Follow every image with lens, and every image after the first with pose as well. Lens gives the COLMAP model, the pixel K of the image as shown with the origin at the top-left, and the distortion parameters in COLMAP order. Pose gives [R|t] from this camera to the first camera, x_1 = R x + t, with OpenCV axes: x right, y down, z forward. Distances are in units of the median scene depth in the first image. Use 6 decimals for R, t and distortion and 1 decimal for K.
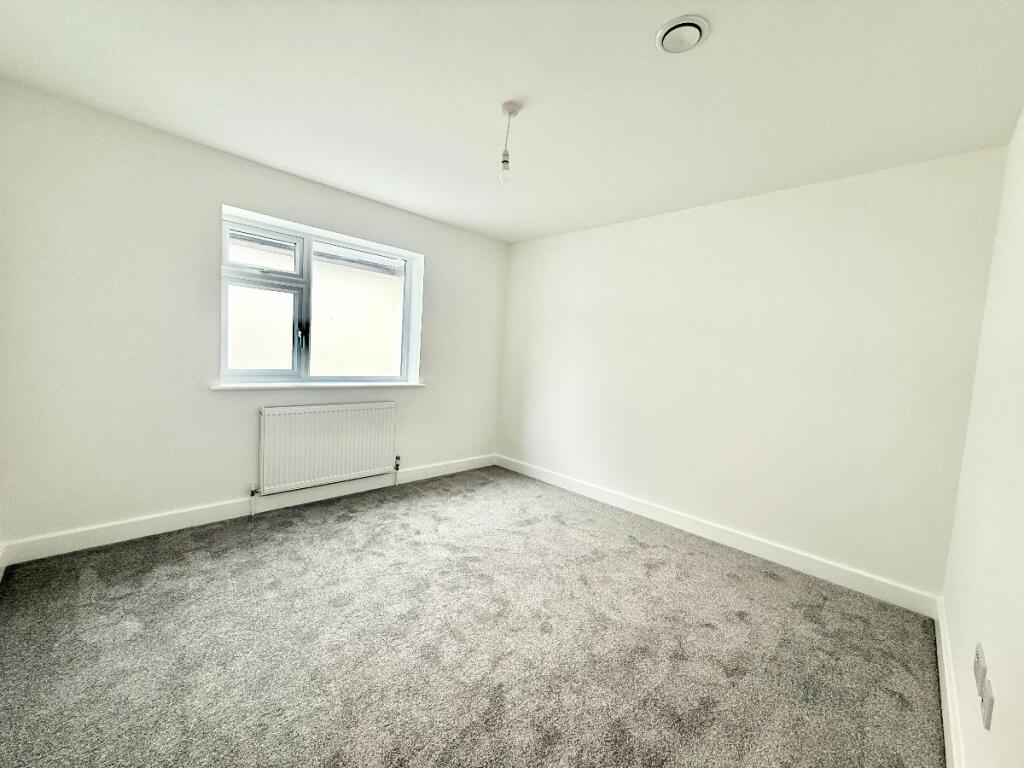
lens RADIAL K [[408.2, 0, 508.2], [0, 408.2, 381.4], [0, 0, 1]] dist [0.000687, 0.000467]
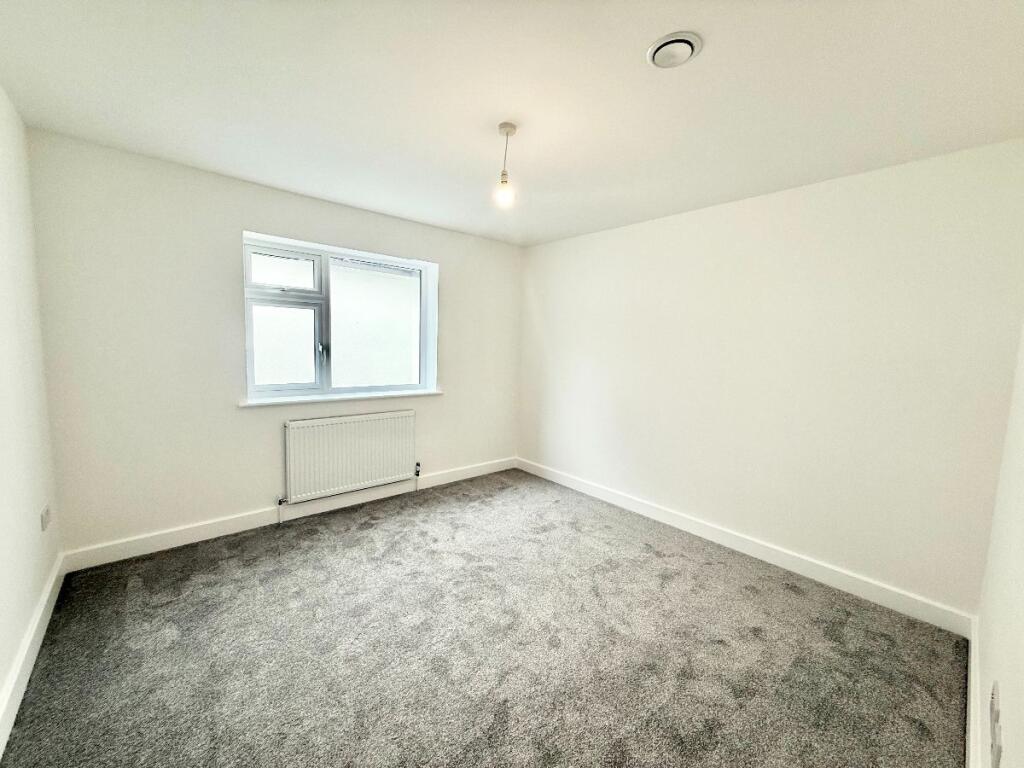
lens RADIAL K [[408.2, 0, 508.2], [0, 408.2, 381.4], [0, 0, 1]] dist [0.000687, 0.000467]
pose [[0.997238, -0.022747, -0.070706, 0.057810], [0.024100, 0.999541, 0.018350, -0.059762], [0.070256, -0.020003, 0.997328, -0.009987]]
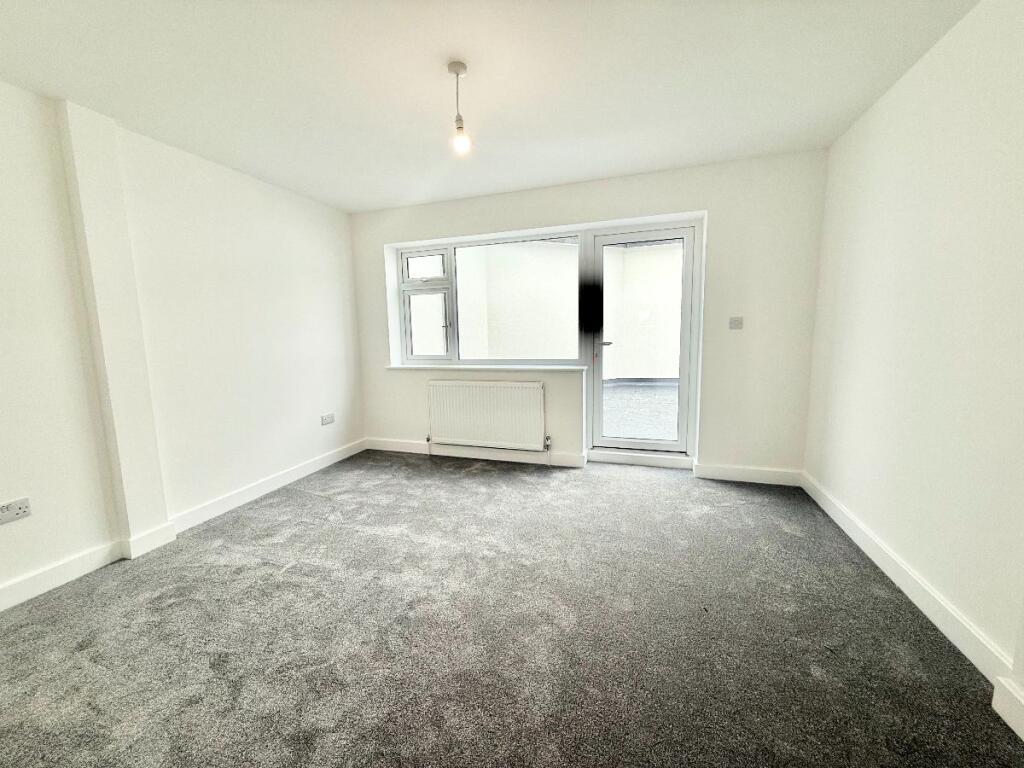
lens RADIAL K [[408.2, 0, 508.2], [0, 408.2, 381.4], [0, 0, 1]] dist [0.000687, 0.000467]
pose [[0.441934, 0.070427, -0.894279, 0.991010], [0.008531, 0.996538, 0.082696, -0.064621], [0.897007, -0.044176, 0.439804, 0.807282]]
